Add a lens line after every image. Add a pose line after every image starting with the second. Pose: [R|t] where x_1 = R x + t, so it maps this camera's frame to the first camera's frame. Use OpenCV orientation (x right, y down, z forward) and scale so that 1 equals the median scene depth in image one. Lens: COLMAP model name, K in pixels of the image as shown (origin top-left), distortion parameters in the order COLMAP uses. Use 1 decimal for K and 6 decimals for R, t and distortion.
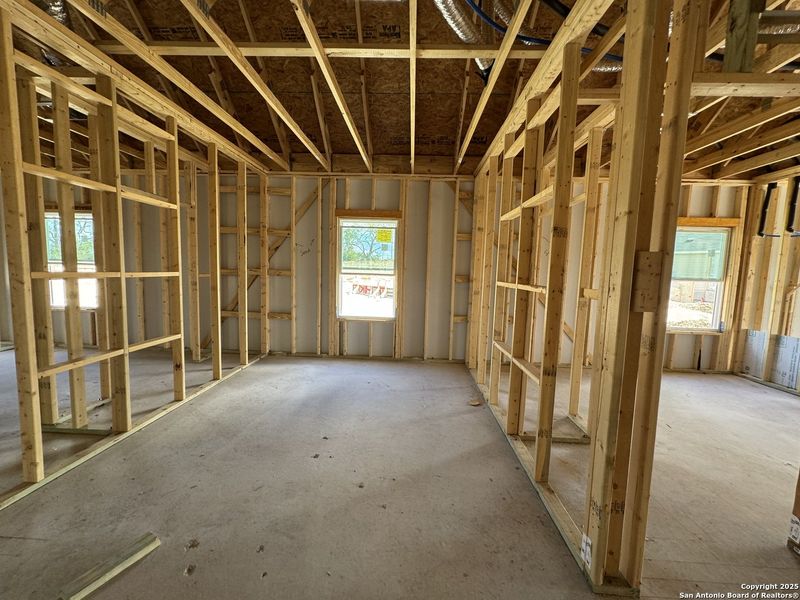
lens RADIAL K [[320.1, 0, 399.7], [0, 320.1, 297.0], [0, 0, 1]] dist [-0.000044, -0.000129]
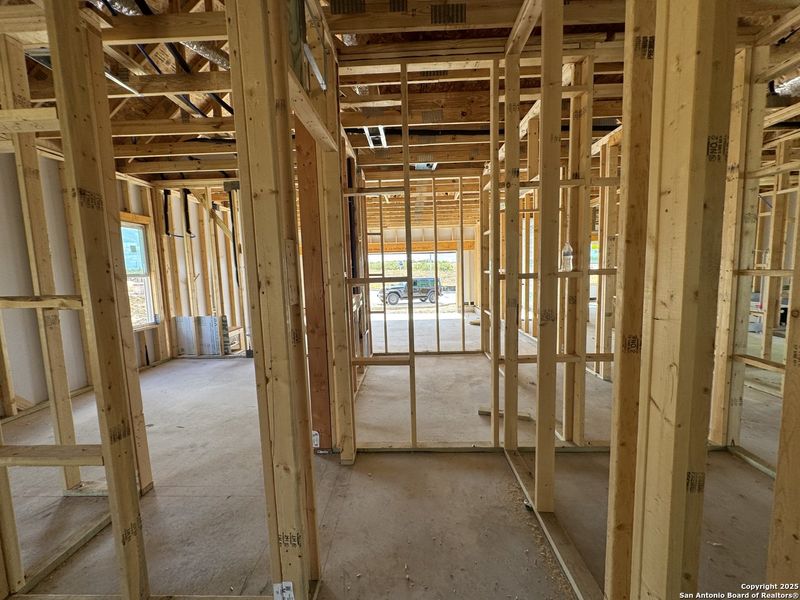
lens RADIAL K [[320.1, 0, 401.2], [0, 320.1, 298.7], [0, 0, 1]] dist [-0.000044, -0.000129]
pose [[-0.010619, -0.120843, 0.992615, -0.046281], [0.108692, 0.986650, 0.121280, -0.013816], [-0.994019, 0.109177, 0.002658, 0.188355]]
